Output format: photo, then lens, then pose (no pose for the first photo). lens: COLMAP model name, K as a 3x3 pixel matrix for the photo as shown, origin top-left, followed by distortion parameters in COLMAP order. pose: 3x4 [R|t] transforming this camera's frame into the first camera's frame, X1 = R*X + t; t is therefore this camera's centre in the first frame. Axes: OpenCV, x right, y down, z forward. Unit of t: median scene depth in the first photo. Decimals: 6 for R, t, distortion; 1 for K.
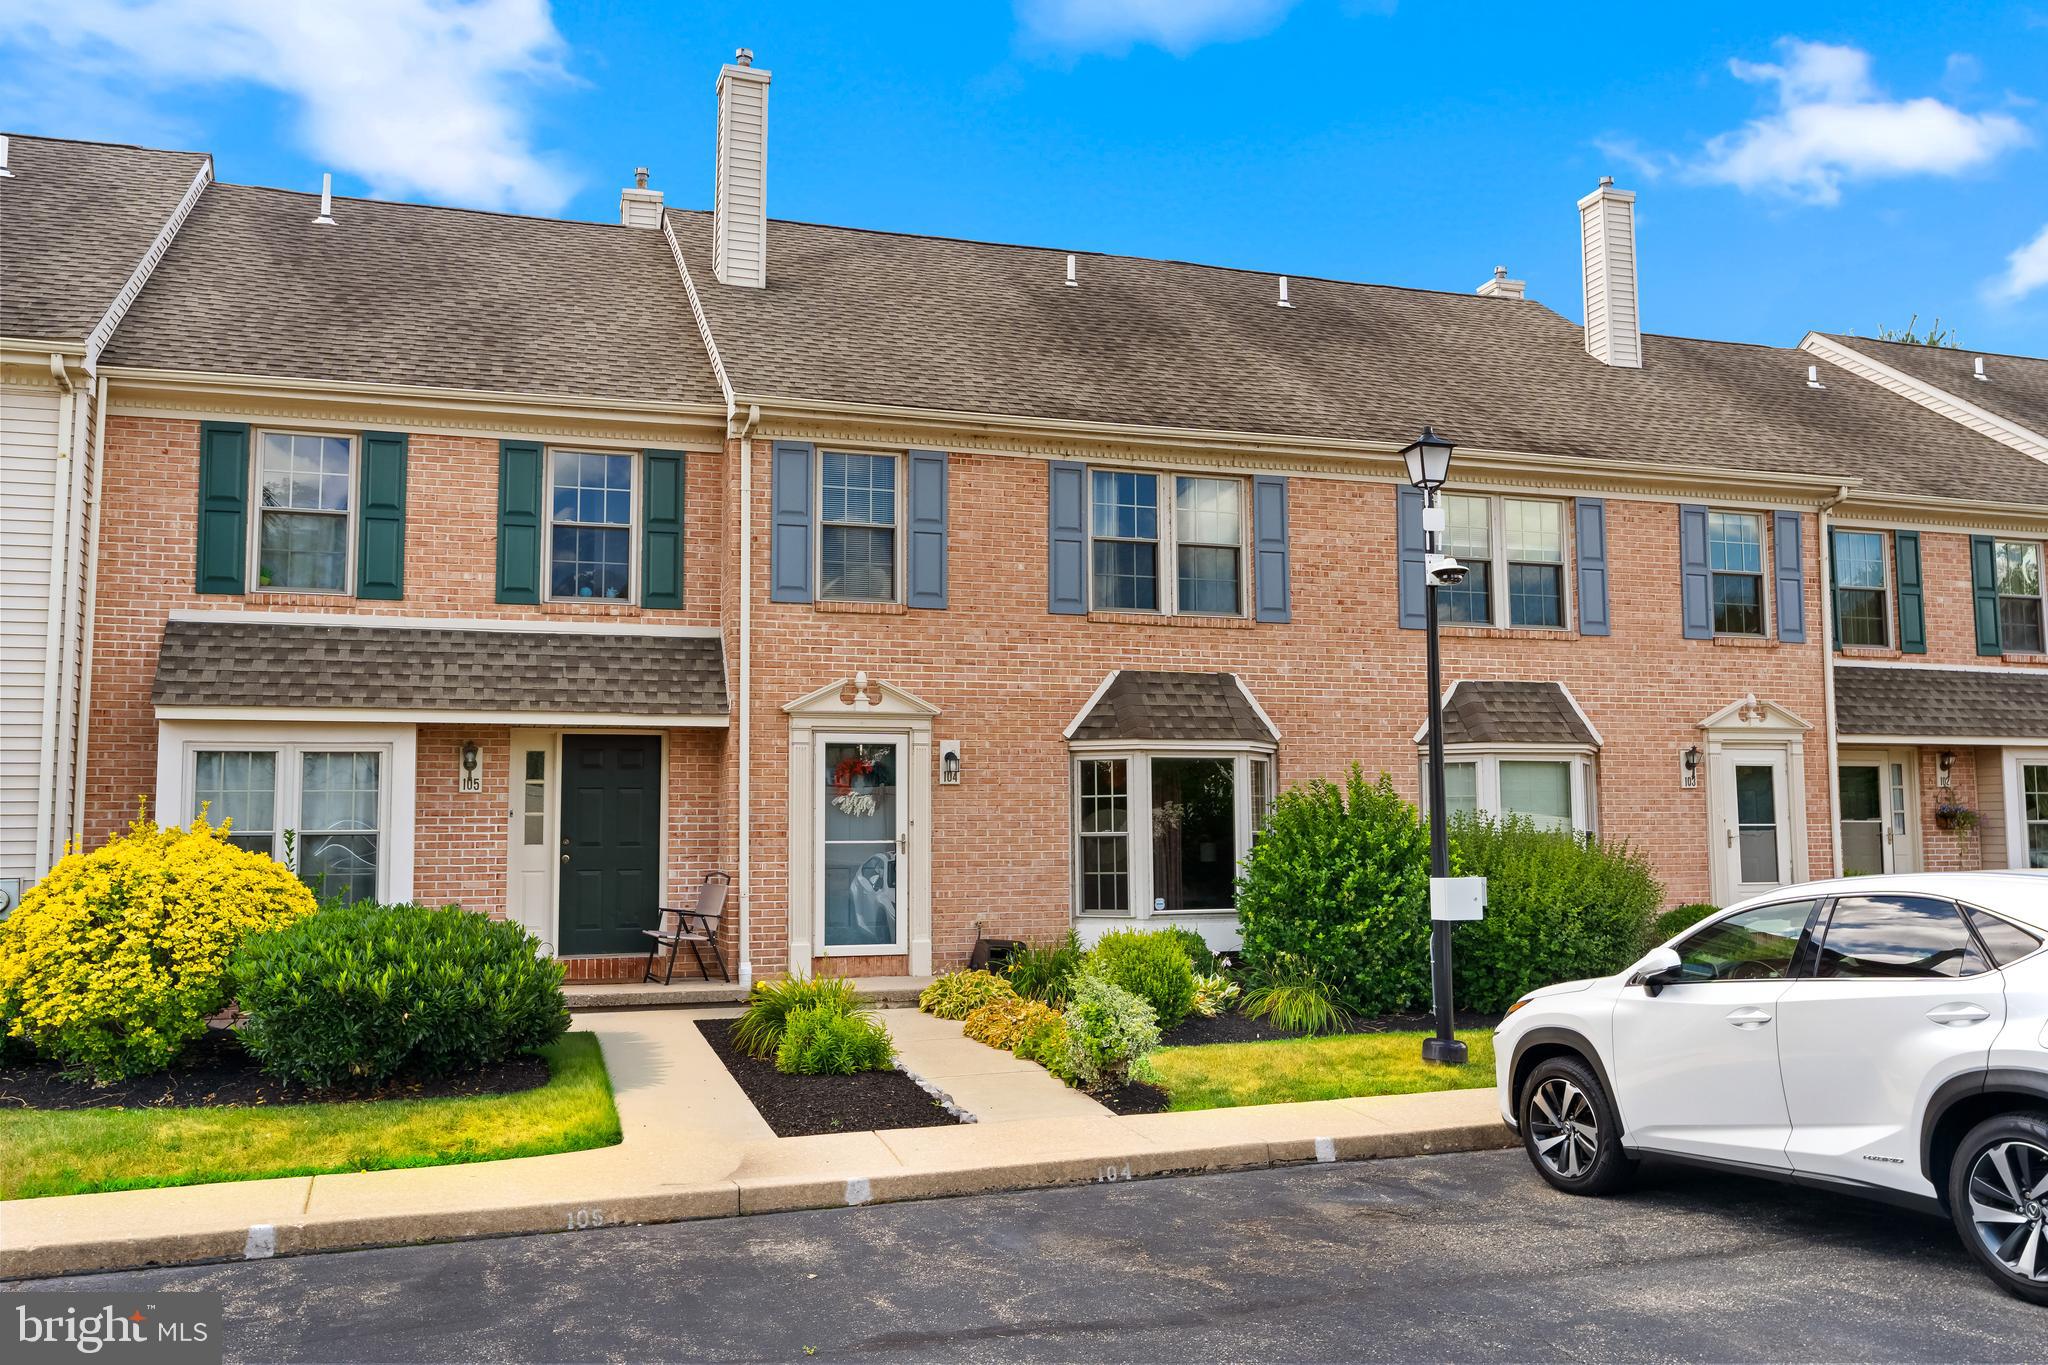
lens RADIAL K [[1682.8, 0, 1010.5], [0, 1682.8, 643.7], [0, 0, 1]] dist [-0.004695, 0.010271]
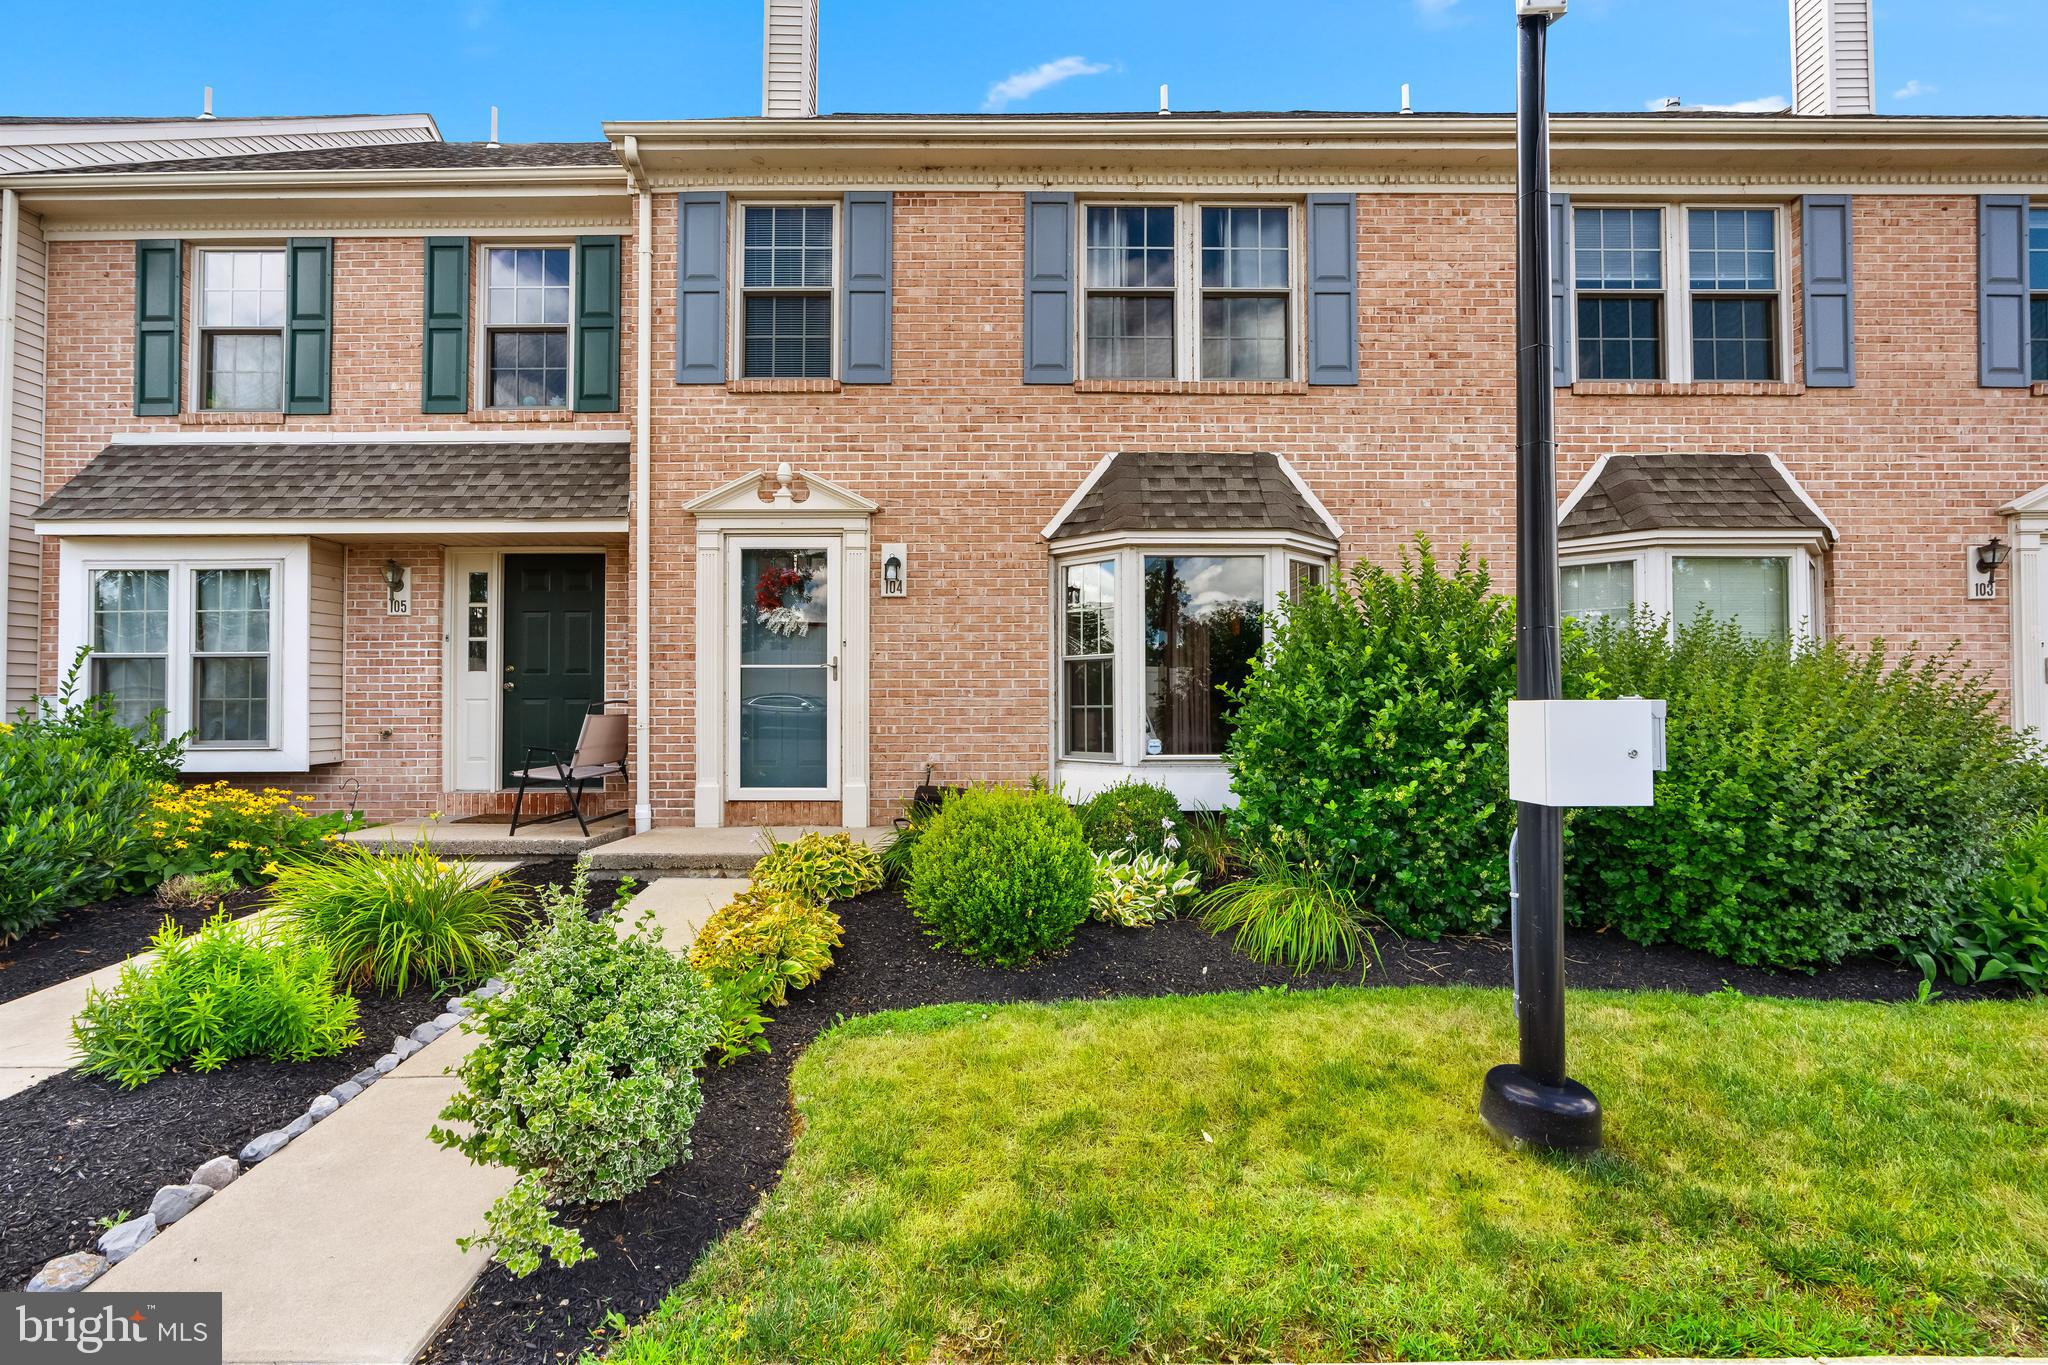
lens RADIAL K [[928.4, 0, 1013.1], [0, 928.4, 679.8], [0, 0, 1]] dist [-0.017797, 0.007564]
pose [[0.949889, -0.002257, -0.312579, 0.163863], [0.029289, 0.996217, 0.081813, 0.090220], [0.311212, -0.086869, 0.946362, 0.600019]]
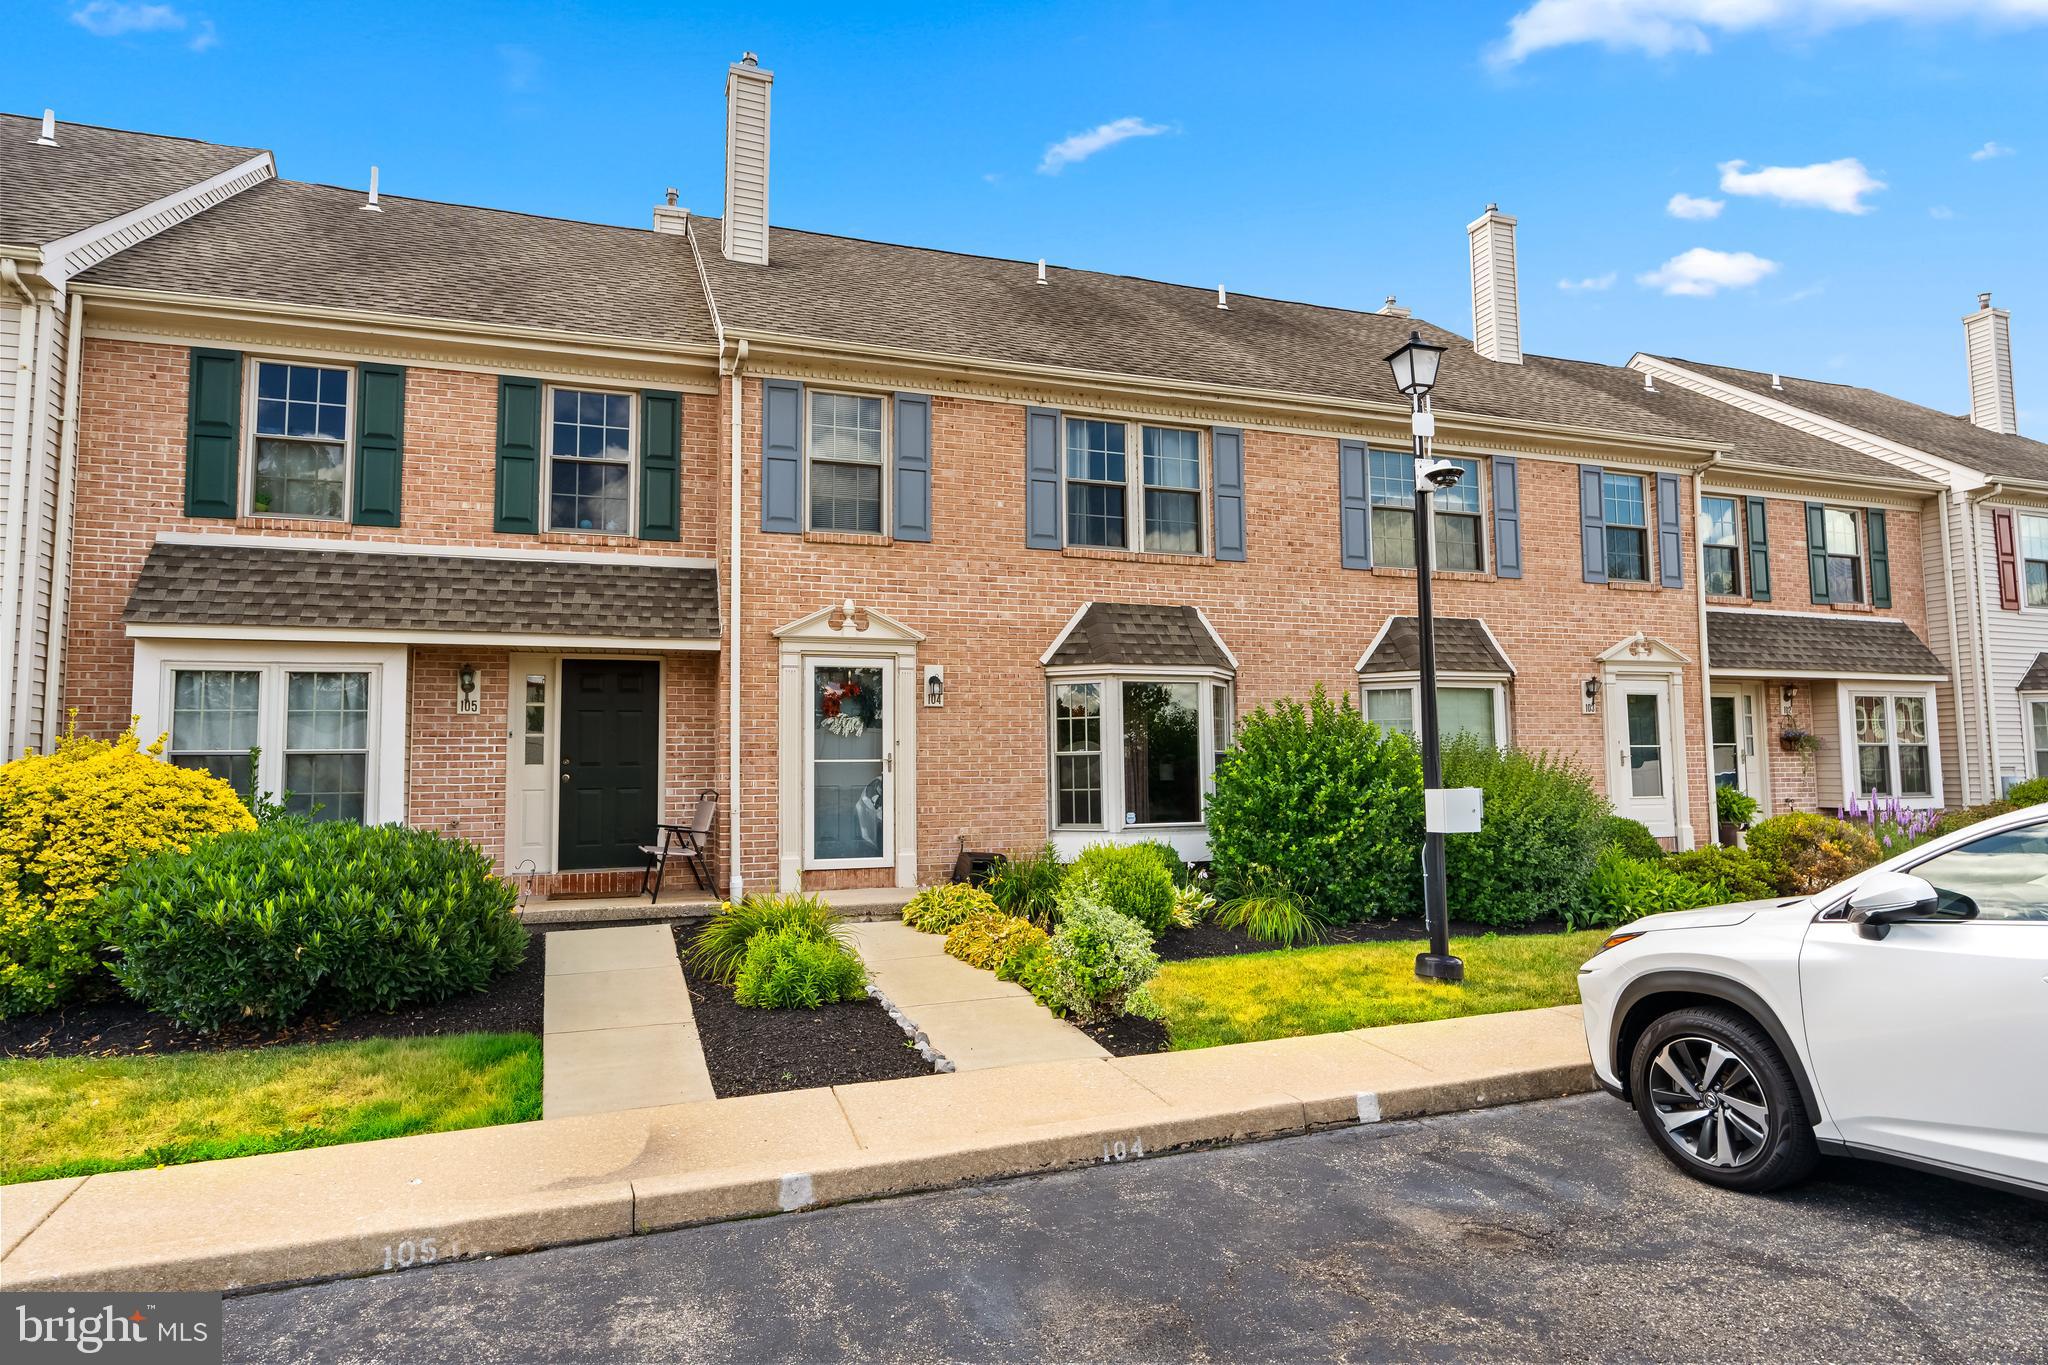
lens RADIAL K [[1140.5, 0, 1016.4], [0, 1140.5, 676.3], [0, 0, 1]] dist [-0.010816, 0.006828]
pose [[0.999712, -0.002345, 0.023869, -0.001061], [0.001629, 0.999549, 0.029986, 0.043878], [-0.023928, -0.029939, 0.999265, 0.286339]]
